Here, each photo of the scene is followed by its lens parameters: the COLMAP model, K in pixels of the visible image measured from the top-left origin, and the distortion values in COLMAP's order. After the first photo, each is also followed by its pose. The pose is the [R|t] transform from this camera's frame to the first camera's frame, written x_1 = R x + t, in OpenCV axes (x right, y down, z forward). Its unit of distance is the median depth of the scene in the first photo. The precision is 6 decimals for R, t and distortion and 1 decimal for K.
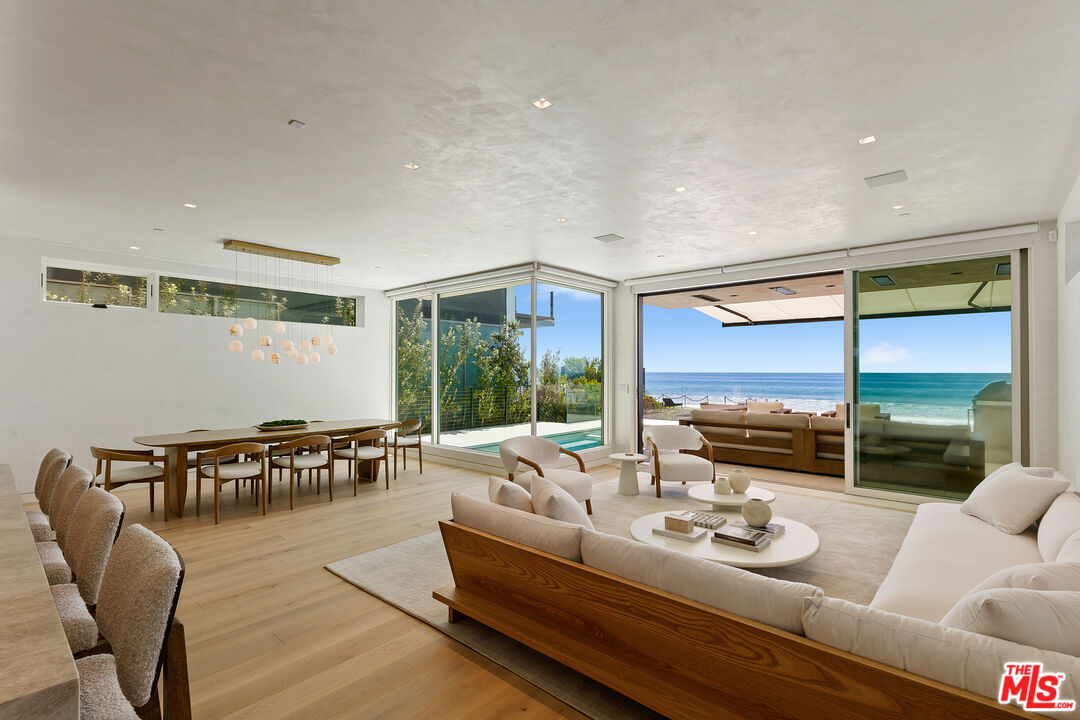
lens RADIAL K [[496.9, 0, 543.7], [0, 496.9, 361.8], [0, 0, 1]] dist [0.014194, -0.000148]
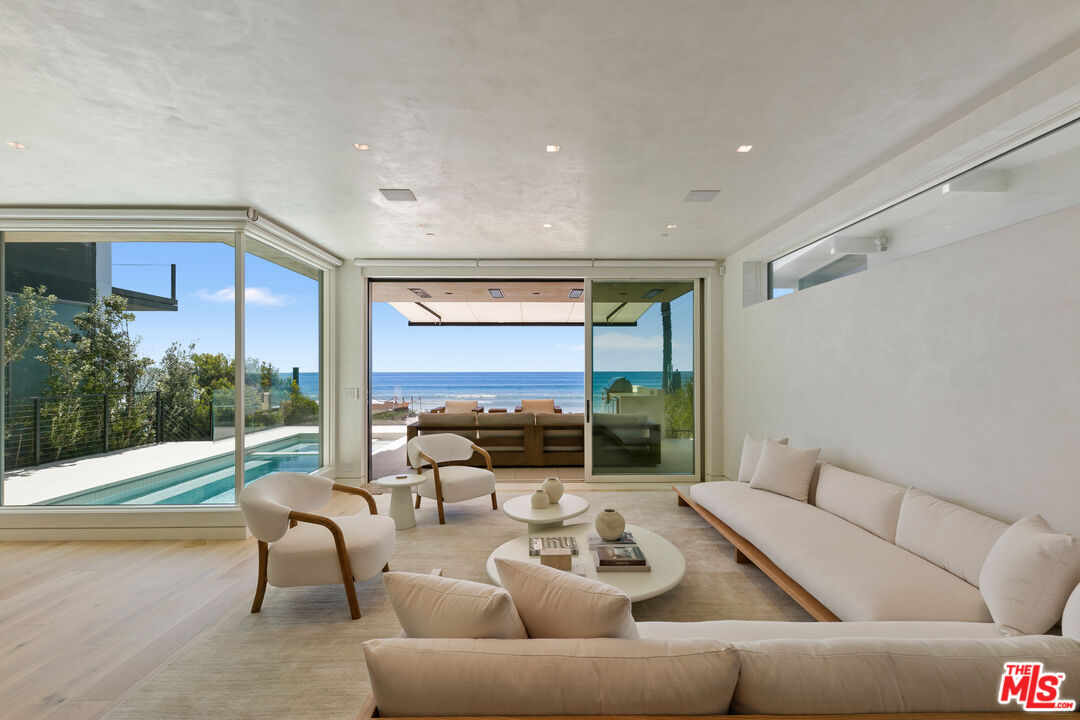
lens RADIAL K [[480.3, 0, 542.7], [0, 480.3, 366.7], [0, 0, 1]] dist [0.011880, -0.000429]
pose [[0.742128, 0.002620, 0.670253, -0.157370], [-0.009903, 0.999926, 0.007057, 0.002878], [-0.670184, -0.011875, 0.742100, 0.253041]]
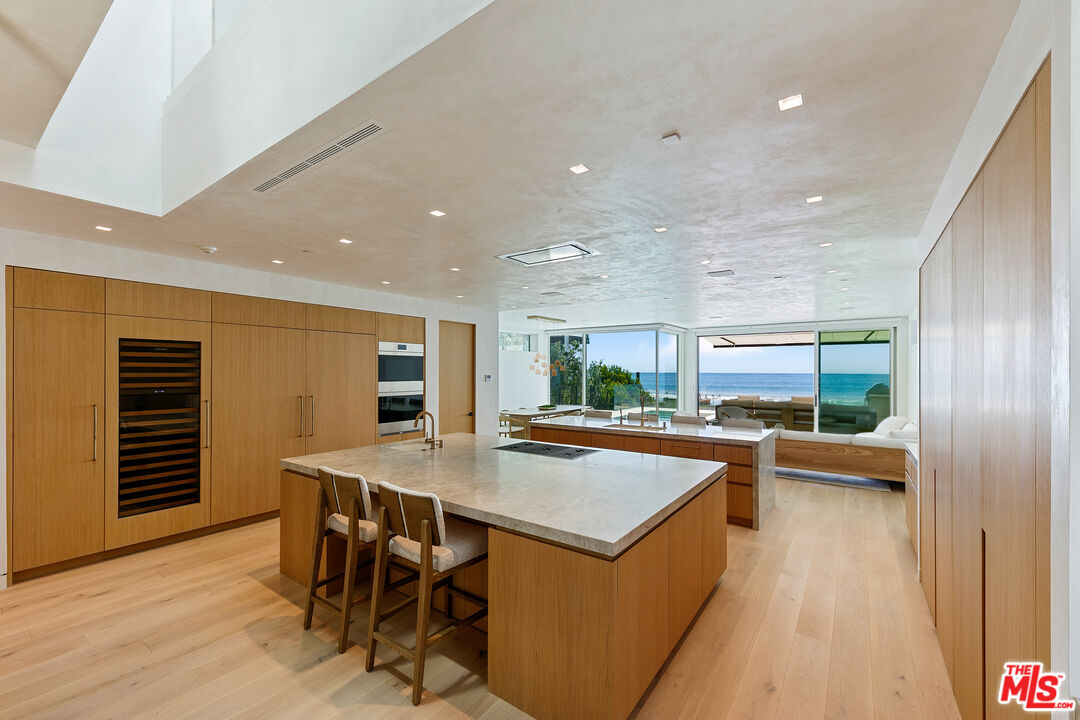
lens RADIAL K [[437.8, 0, 541.2], [0, 437.8, 370.7], [0, 0, 1]] dist [0.011272, -0.000042]
pose [[0.995402, -0.000184, 0.095782, -0.630547], [-0.001586, 0.999829, 0.018405, -0.043966], [-0.095770, -0.018472, 0.995232, -0.635132]]
